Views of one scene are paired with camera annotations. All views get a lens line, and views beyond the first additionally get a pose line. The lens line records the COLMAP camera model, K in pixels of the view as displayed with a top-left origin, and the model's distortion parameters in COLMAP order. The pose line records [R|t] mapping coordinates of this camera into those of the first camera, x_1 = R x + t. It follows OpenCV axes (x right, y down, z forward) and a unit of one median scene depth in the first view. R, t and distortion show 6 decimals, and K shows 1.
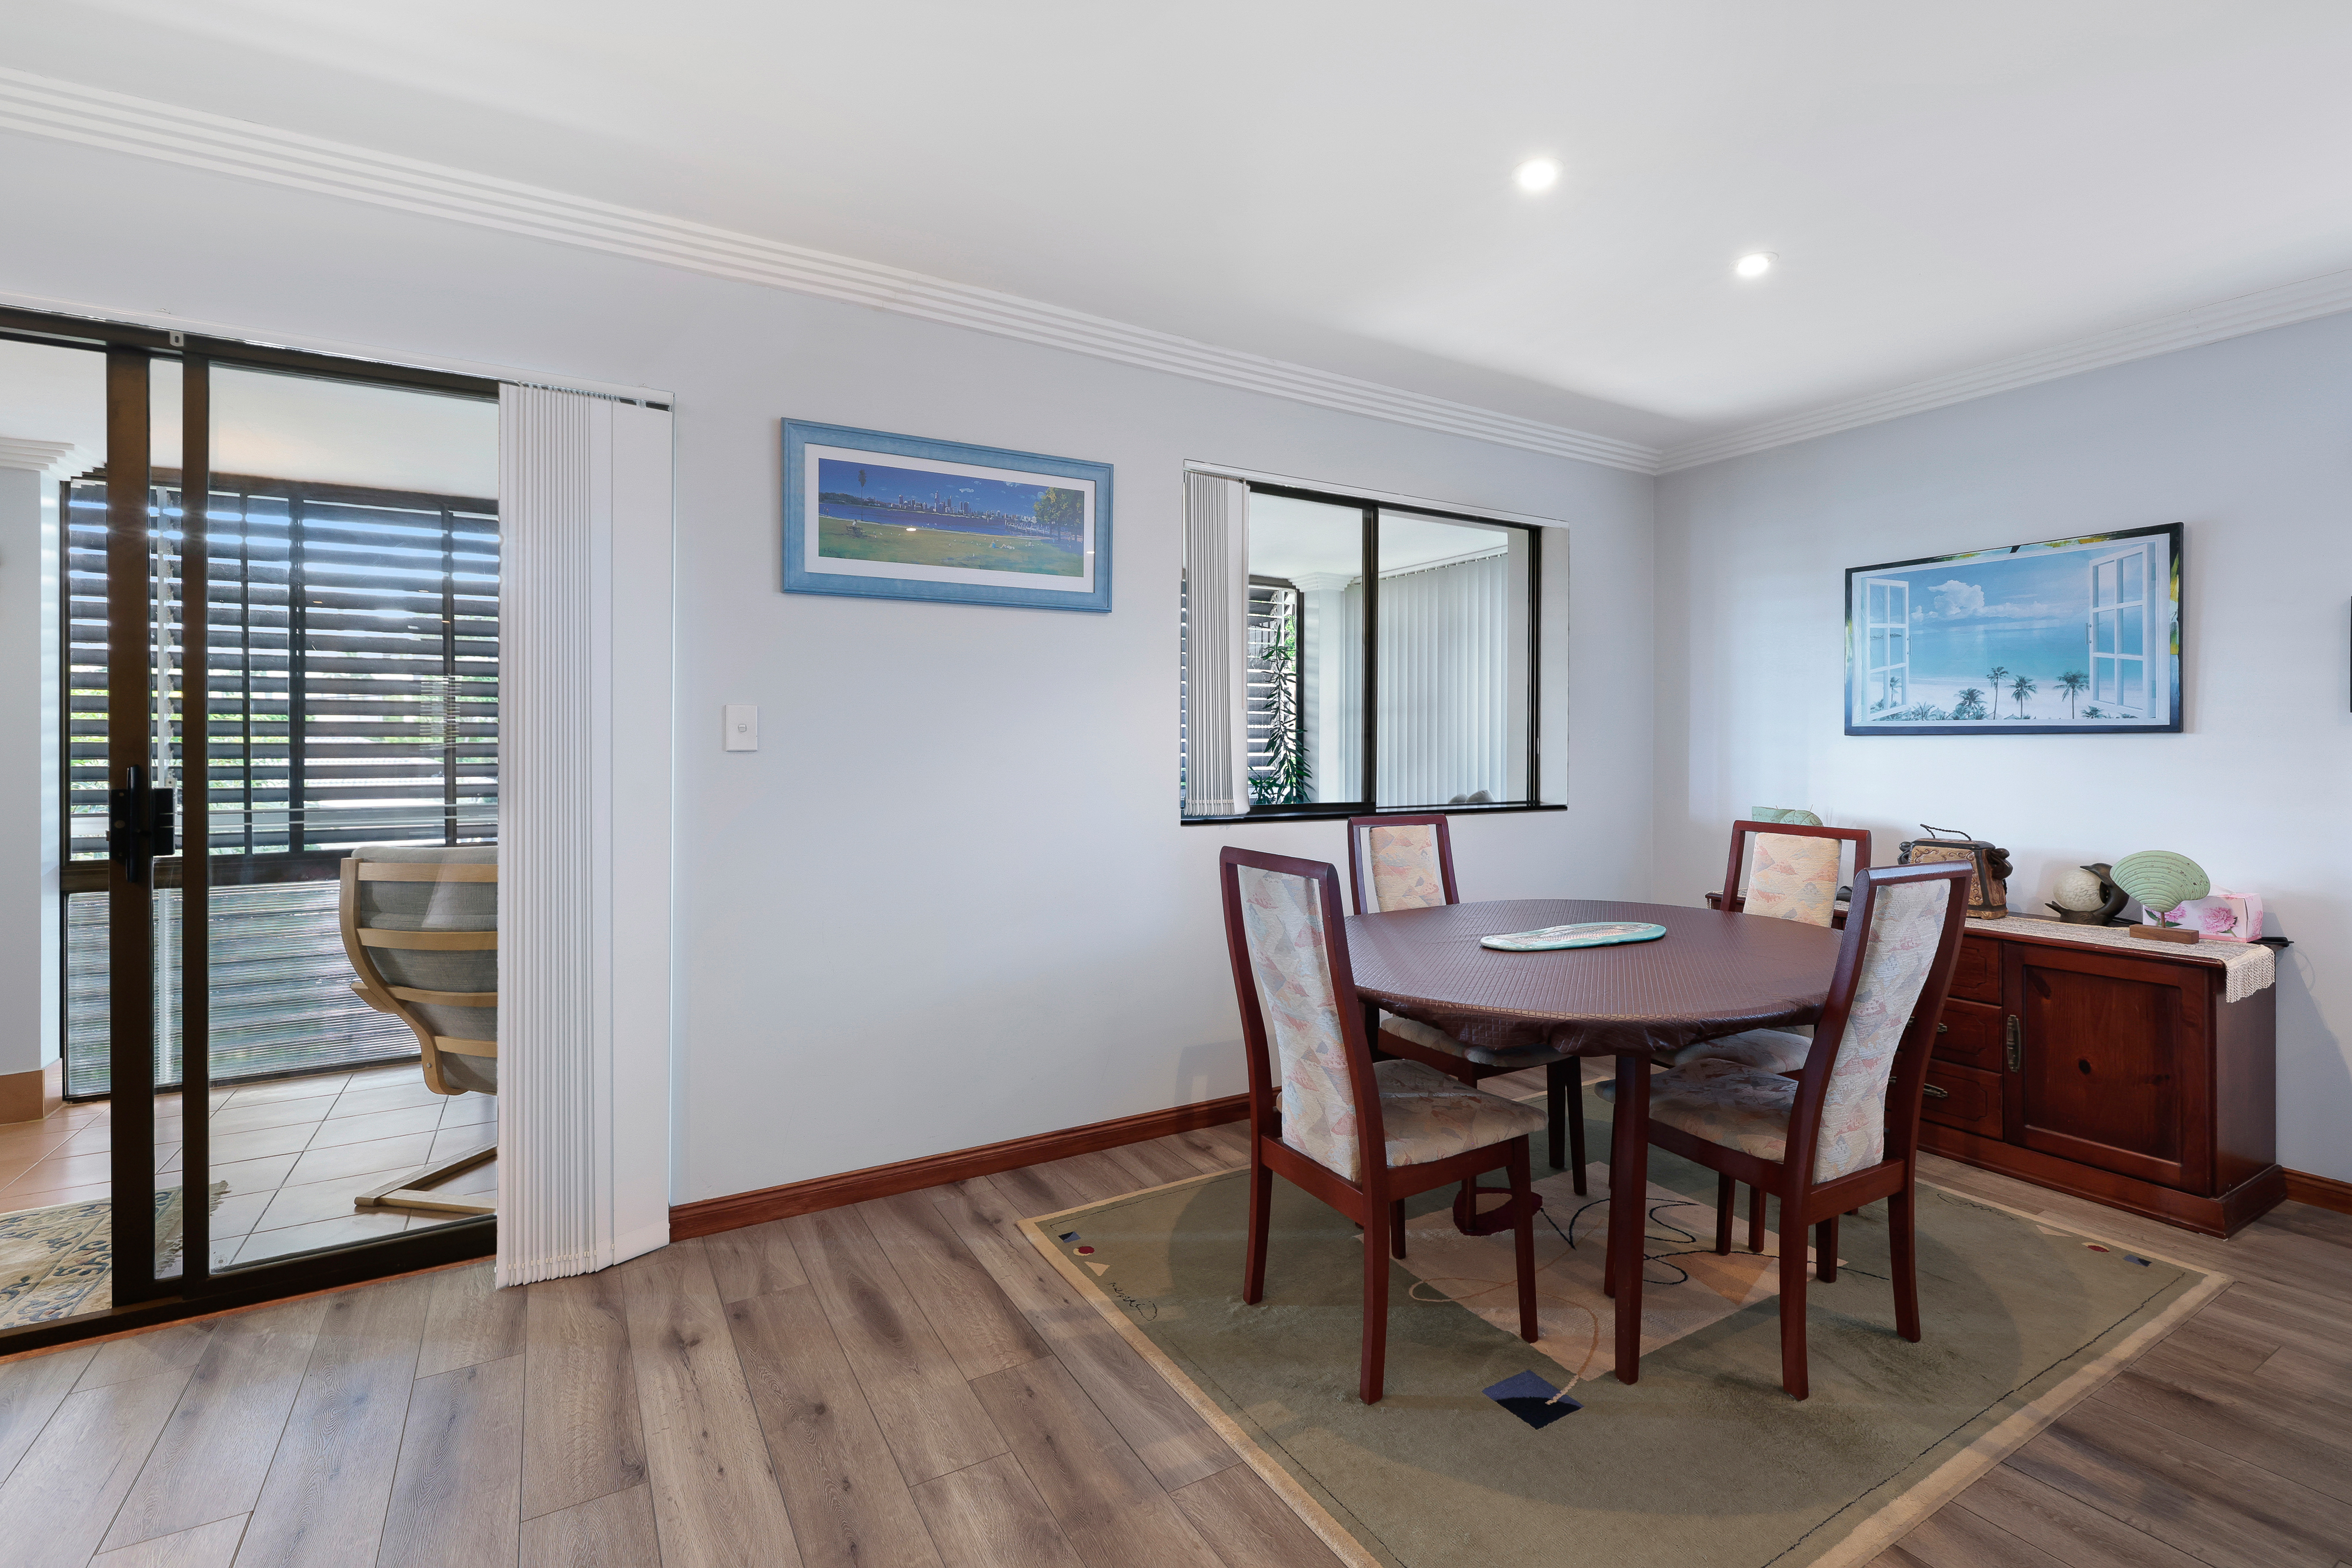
lens RADIAL K [[1027.7, 0, 1167.6], [0, 1027.7, 756.6], [0, 0, 1]] dist [0.000063, -0.000101]
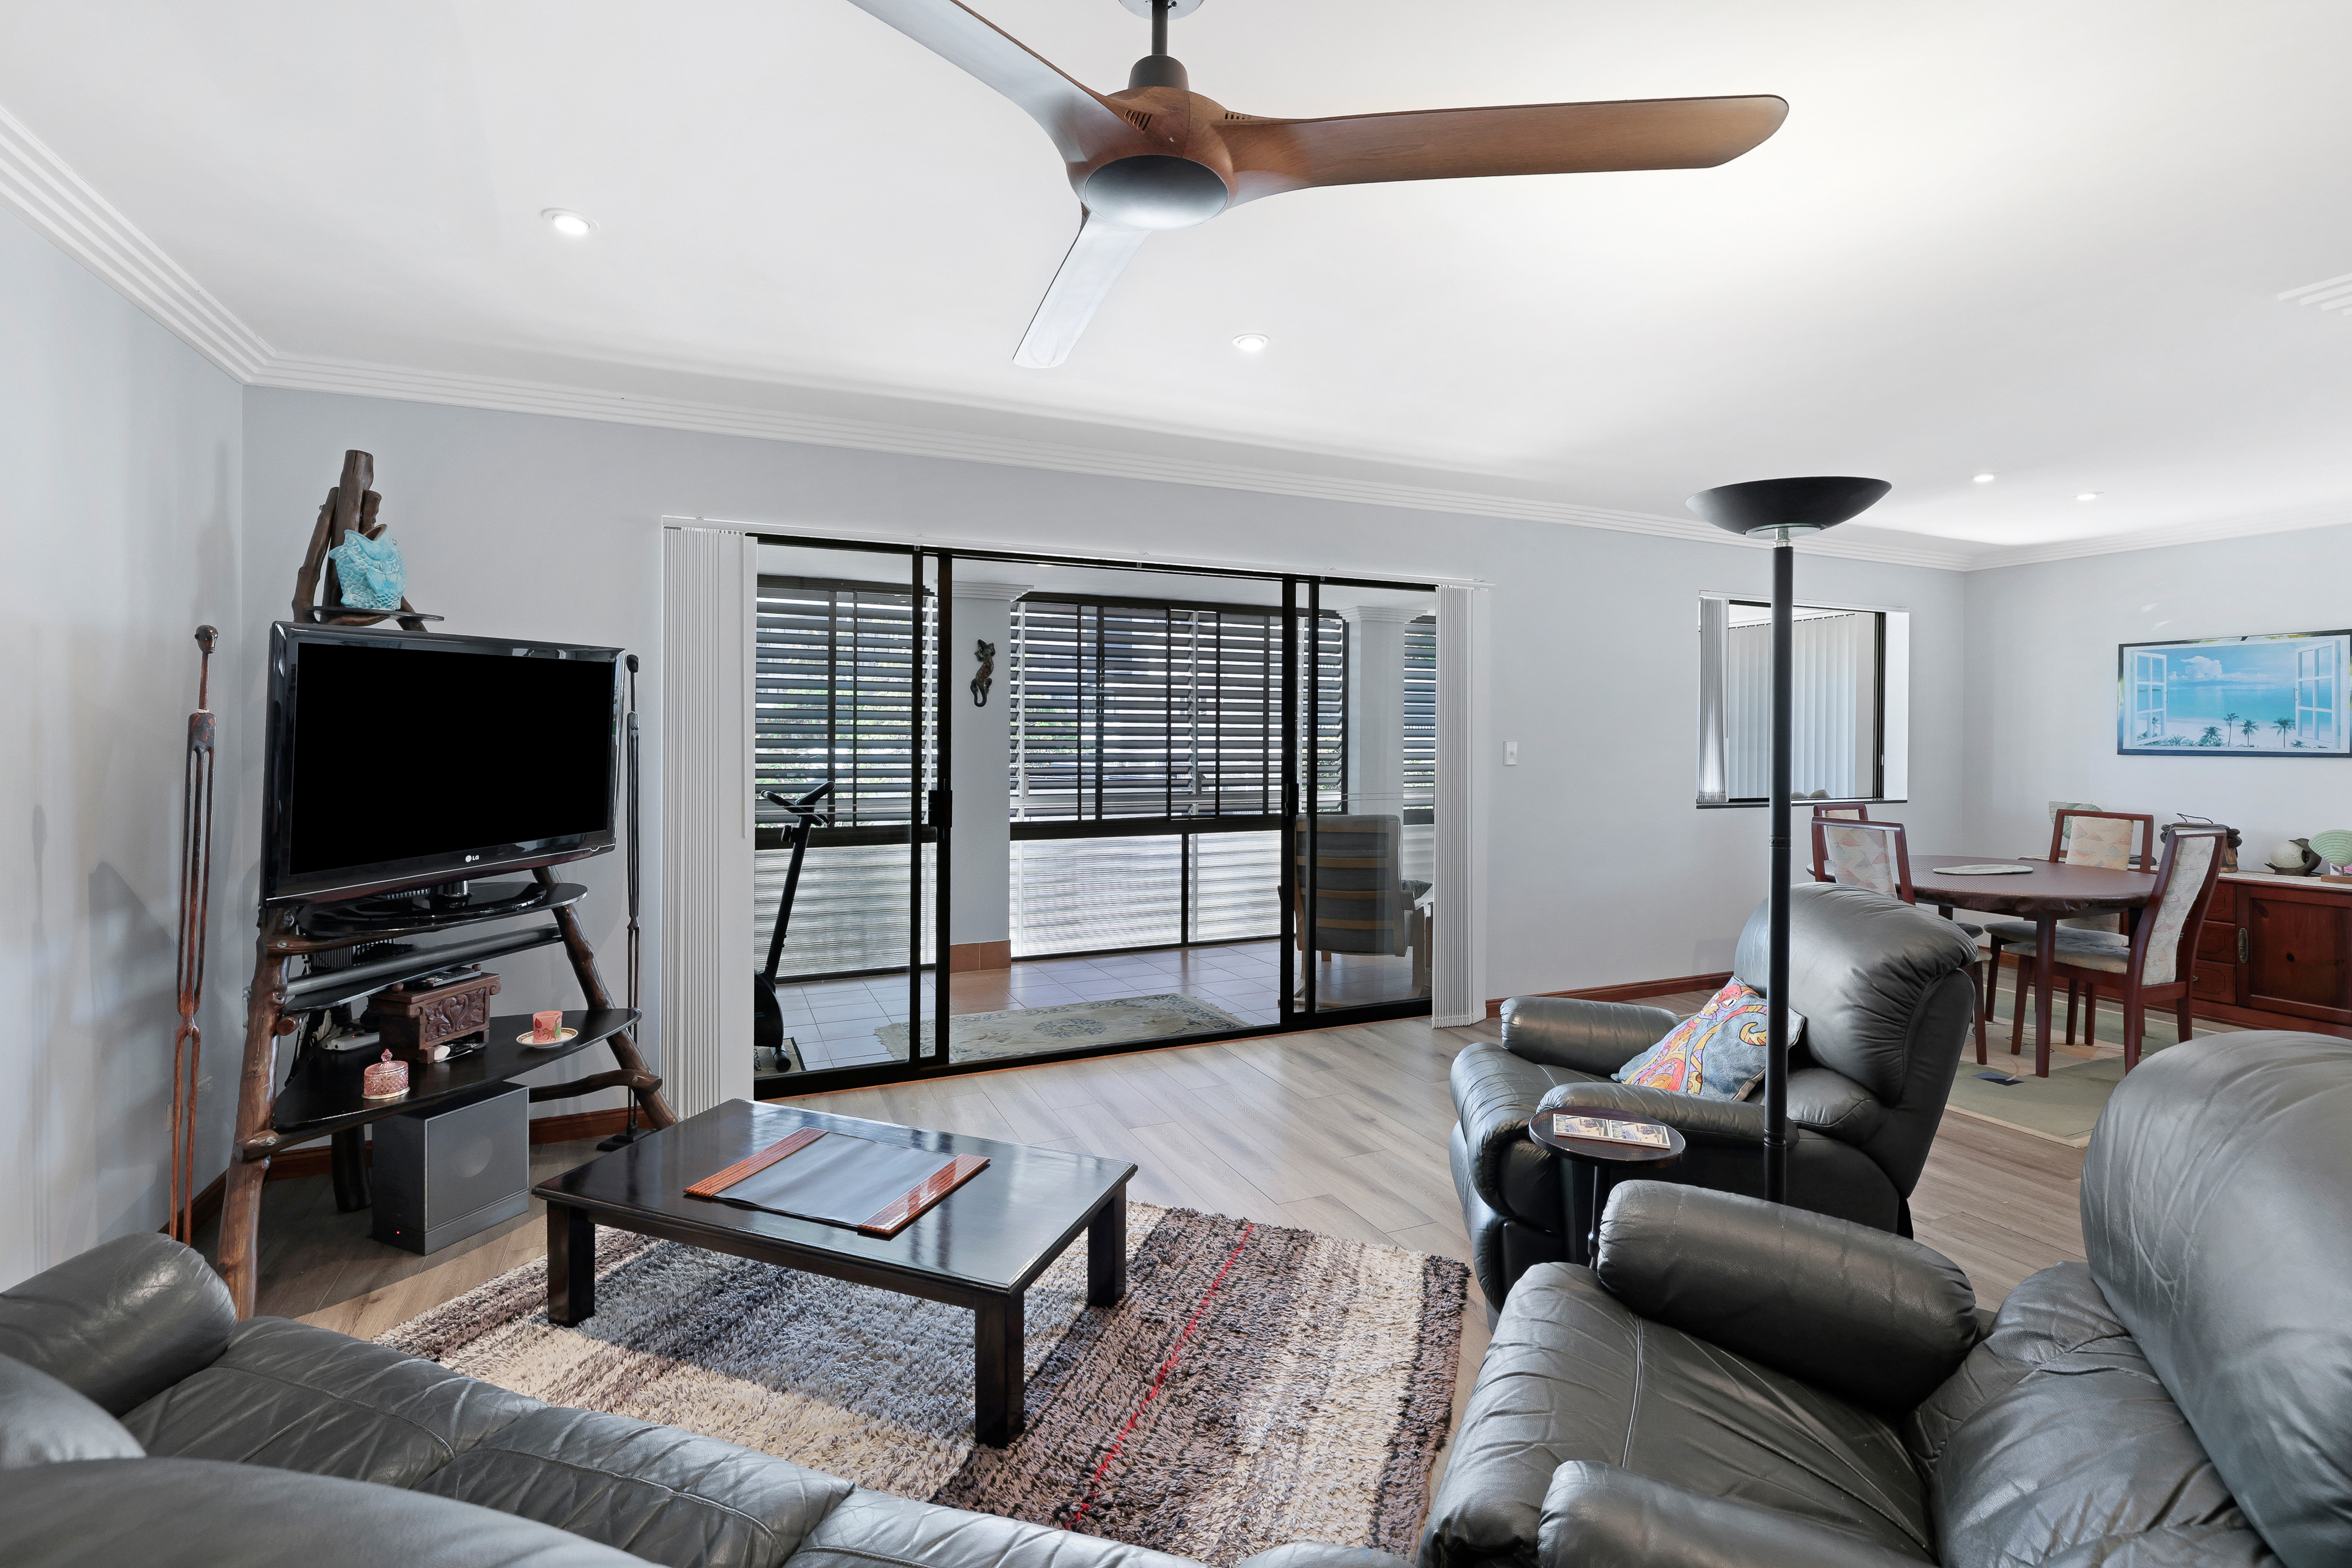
lens RADIAL K [[1026.2, 0, 1171.7], [0, 1026.2, 752.6], [0, 0, 1]] dist [-0.004439, -0.000341]
pose [[0.994314, 0.005117, -0.106369, -0.706013], [-0.005083, 0.999987, 0.000586, -0.022649], [0.106371, -0.000042, 0.994327, -0.802313]]
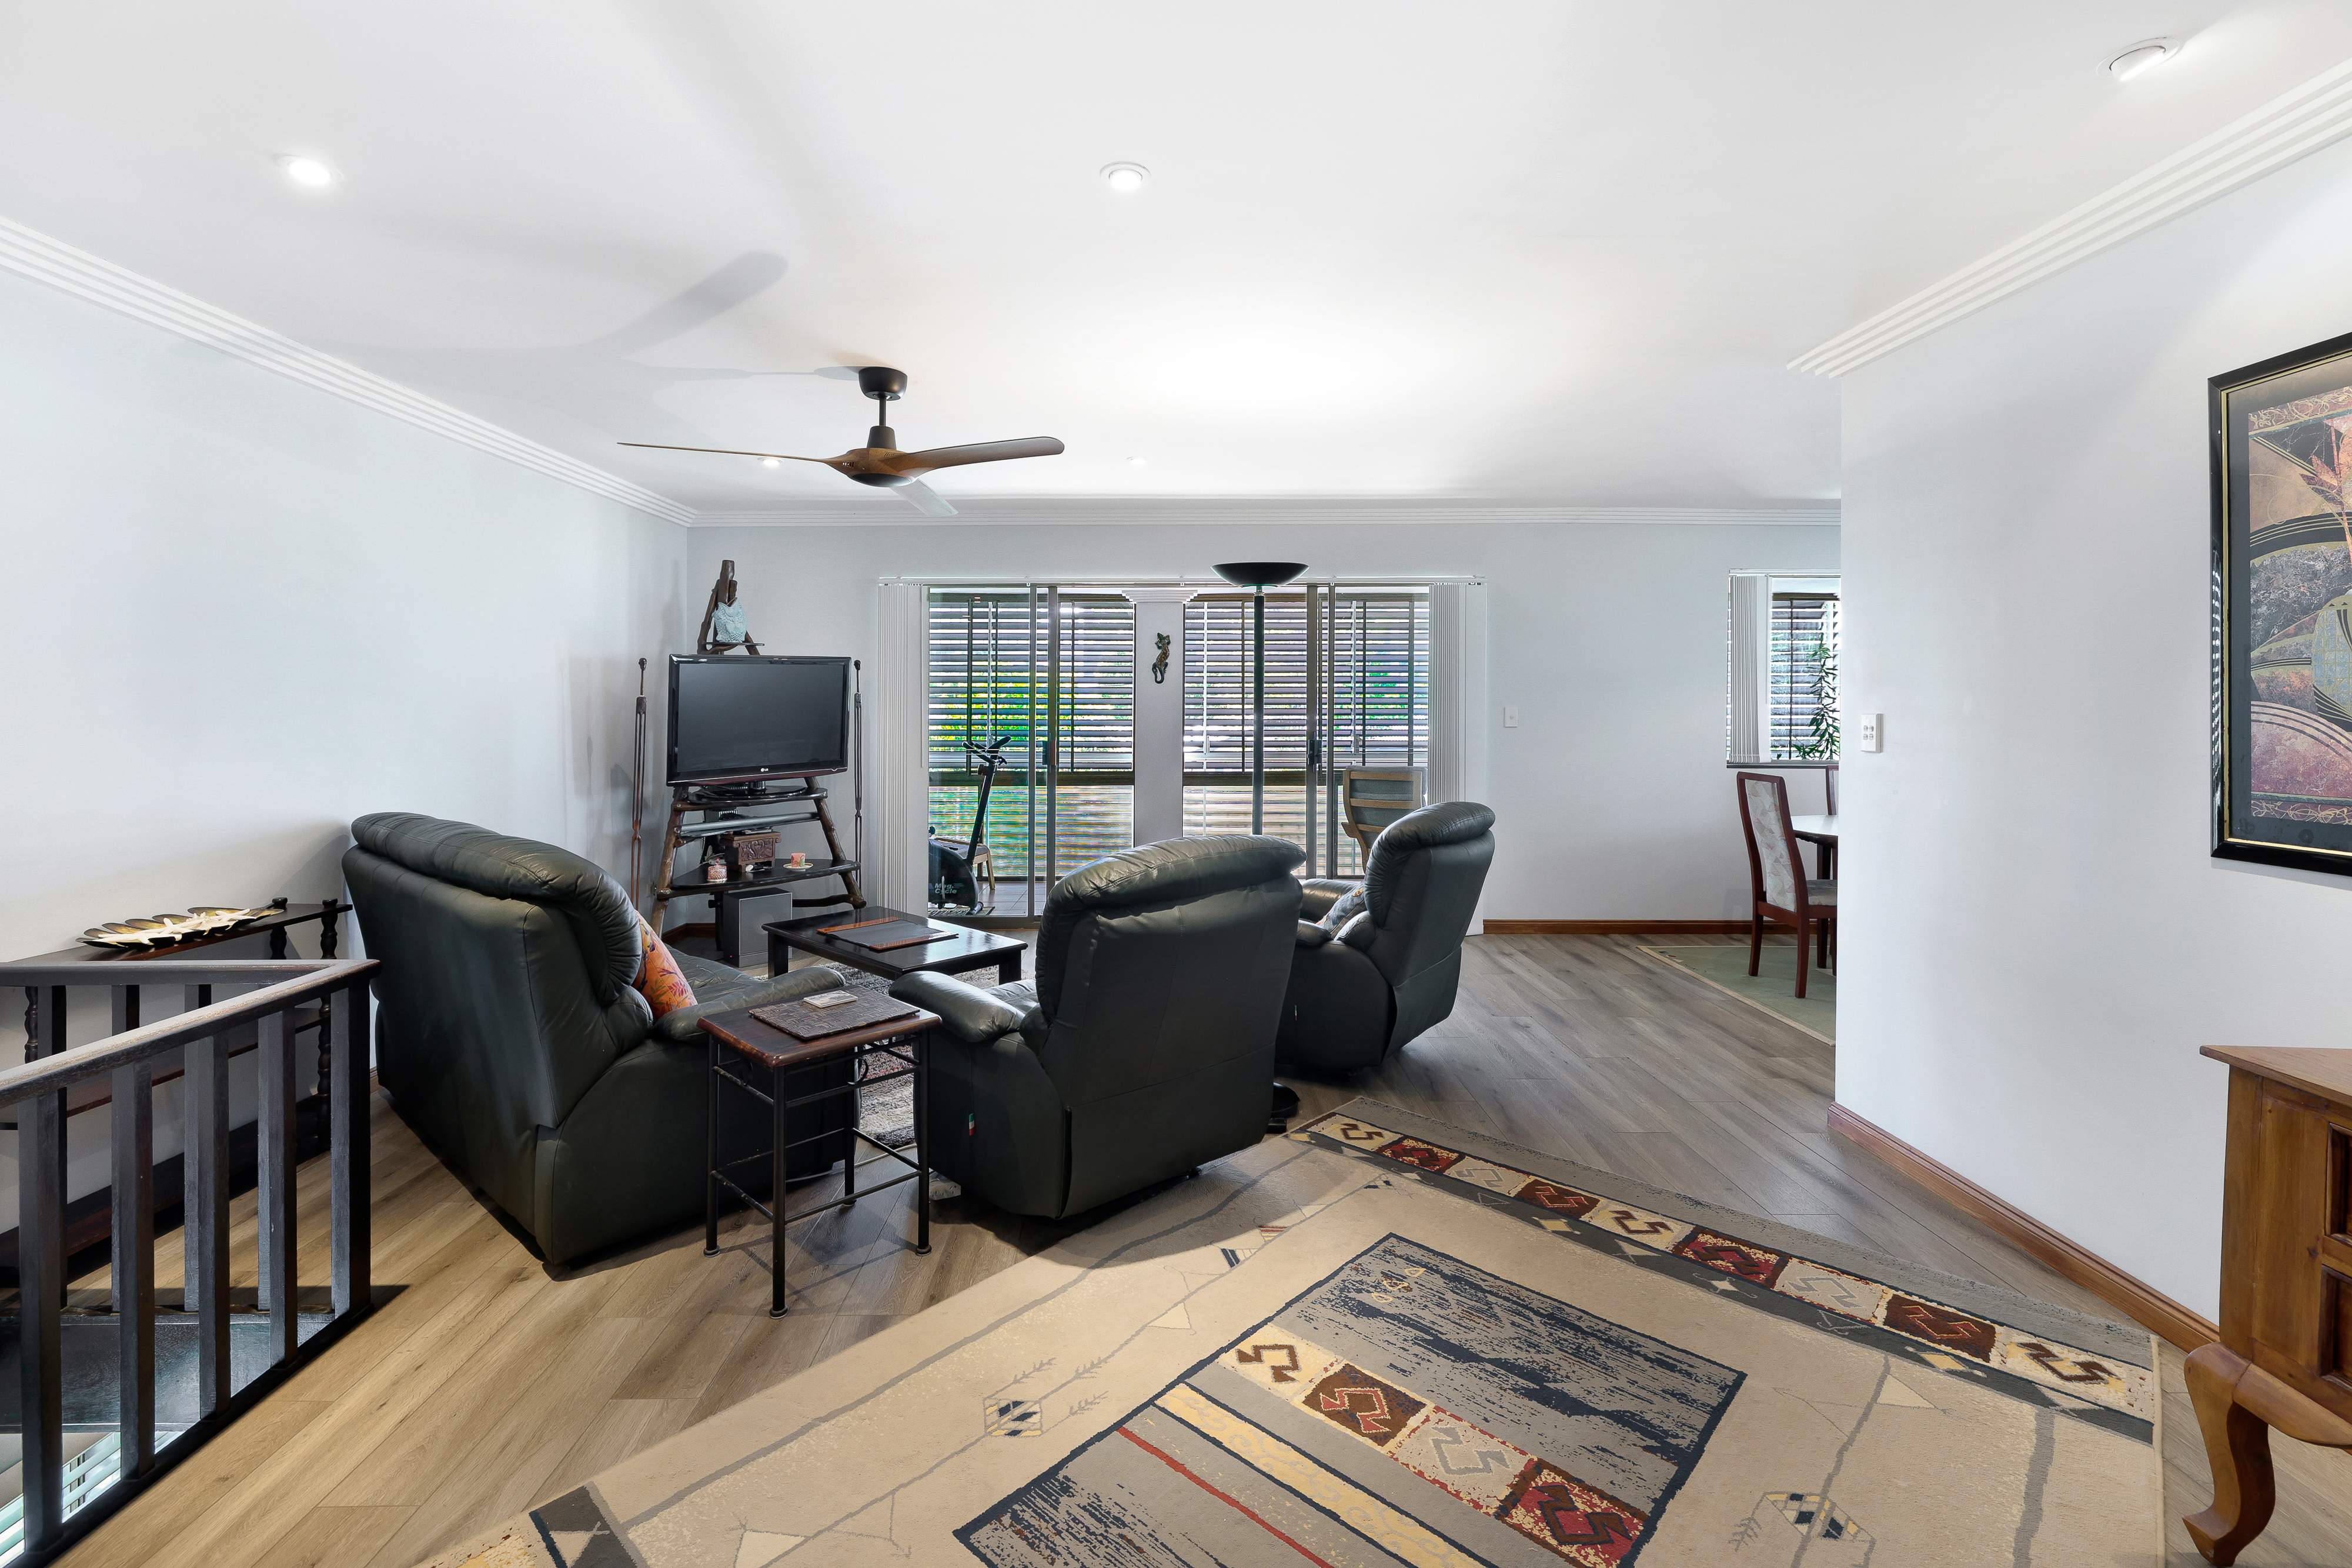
lens RADIAL K [[1063.7, 0, 1188.6], [0, 1063.7, 713.5], [0, 0, 1]] dist [0.000422, -0.000025]
pose [[0.869256, 0.001253, -0.494360, 0.115686], [-0.005750, 0.999955, -0.007578, -0.011849], [0.494328, 0.009430, 0.869224, -1.193515]]
